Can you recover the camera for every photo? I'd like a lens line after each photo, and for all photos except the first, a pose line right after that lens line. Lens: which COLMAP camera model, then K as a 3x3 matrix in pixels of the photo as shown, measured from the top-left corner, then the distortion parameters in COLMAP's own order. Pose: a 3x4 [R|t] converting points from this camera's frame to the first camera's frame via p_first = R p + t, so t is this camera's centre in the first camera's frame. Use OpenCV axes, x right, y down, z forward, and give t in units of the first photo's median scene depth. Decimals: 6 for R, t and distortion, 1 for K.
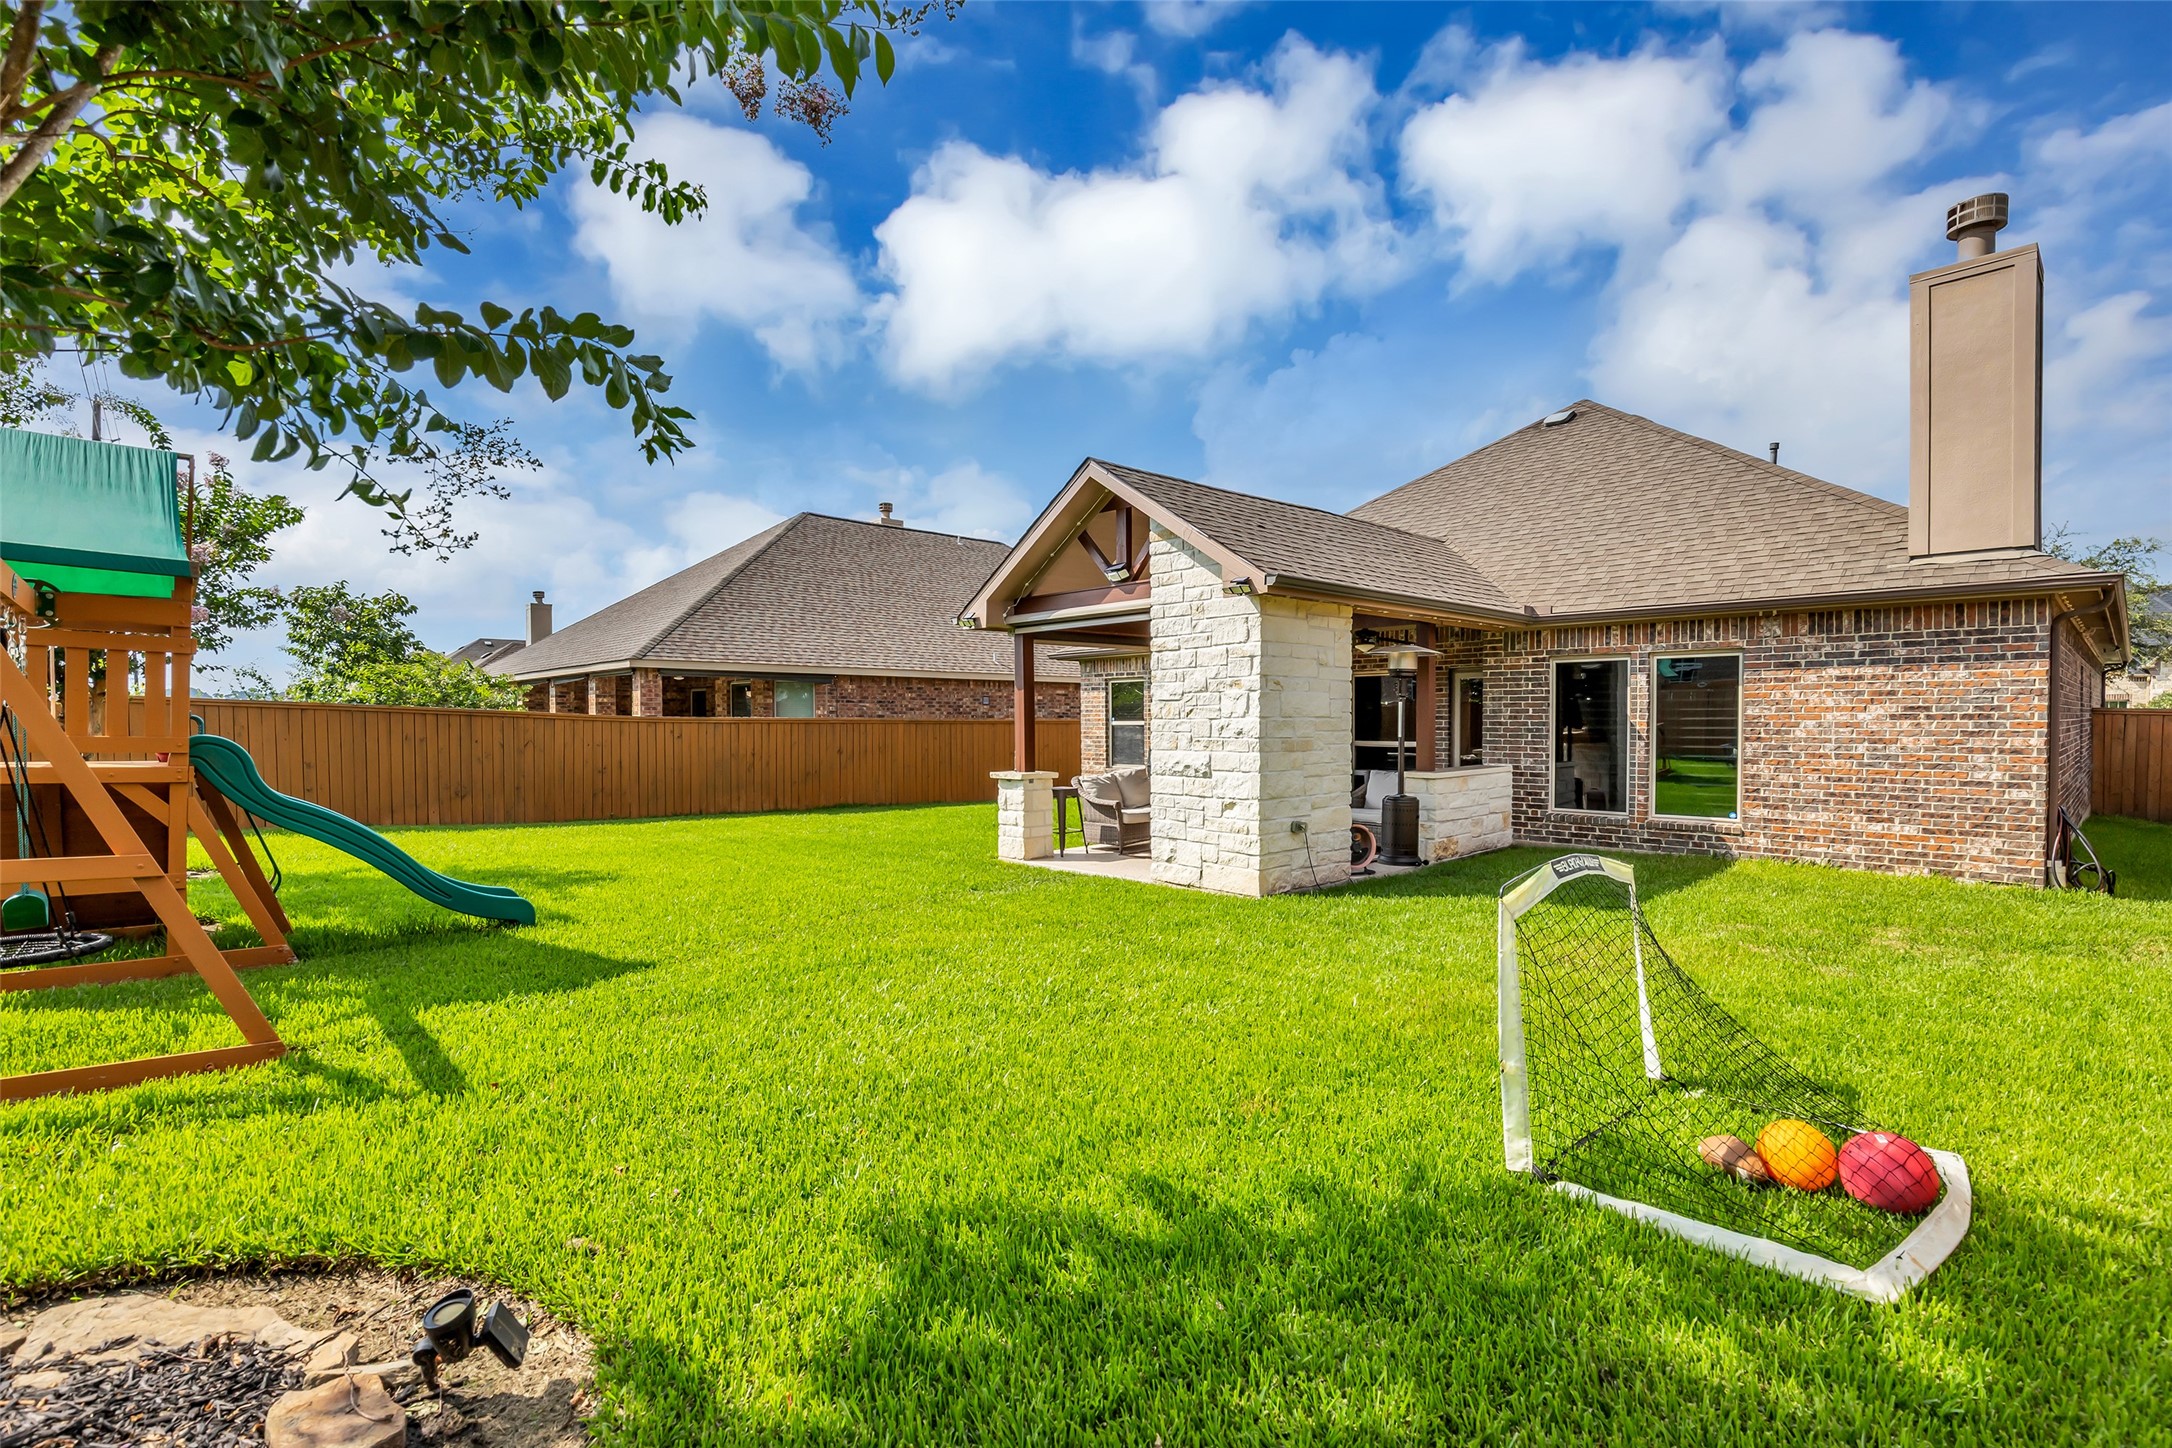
lens RADIAL K [[1013.4, 0, 1100.1], [0, 1013.4, 724.2], [0, 0, 1]] dist [-0.001741, -0.000132]
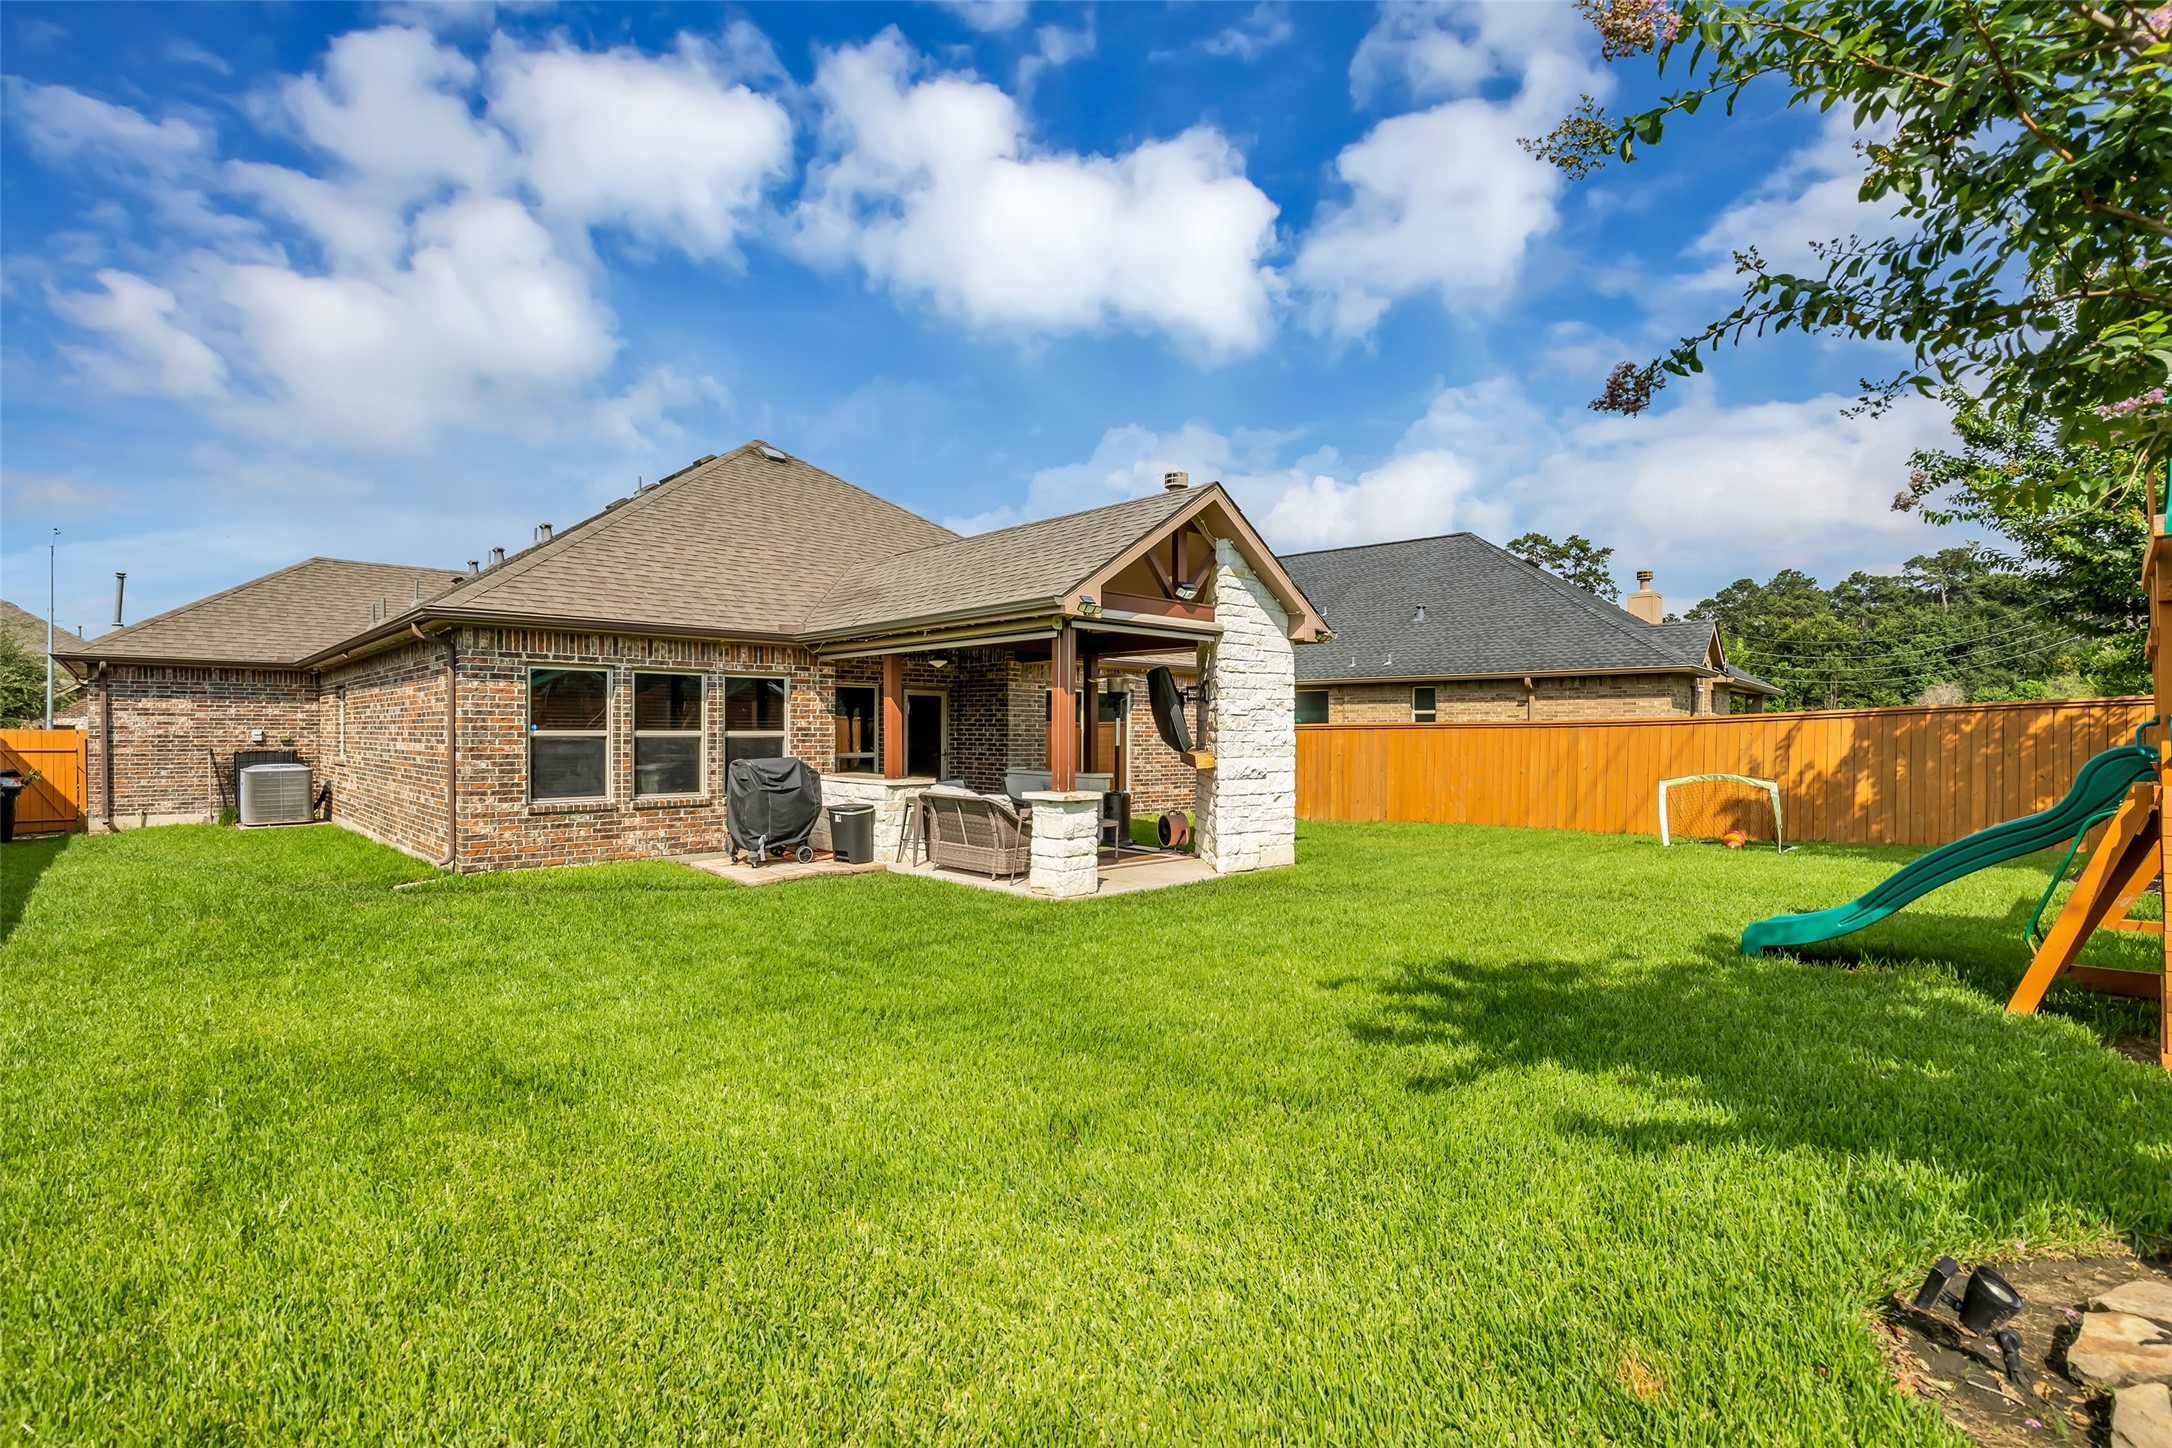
lens RADIAL K [[1013.4, 0, 1100.1], [0, 1013.4, 724.2], [0, 0, 1]] dist [-0.001741, -0.000132]
pose [[0.009310, 0.011497, 0.999891, -1.072239], [-0.001952, 0.999932, -0.011479, 0.000694], [-0.999955, -0.001845, 0.009332, 1.123532]]
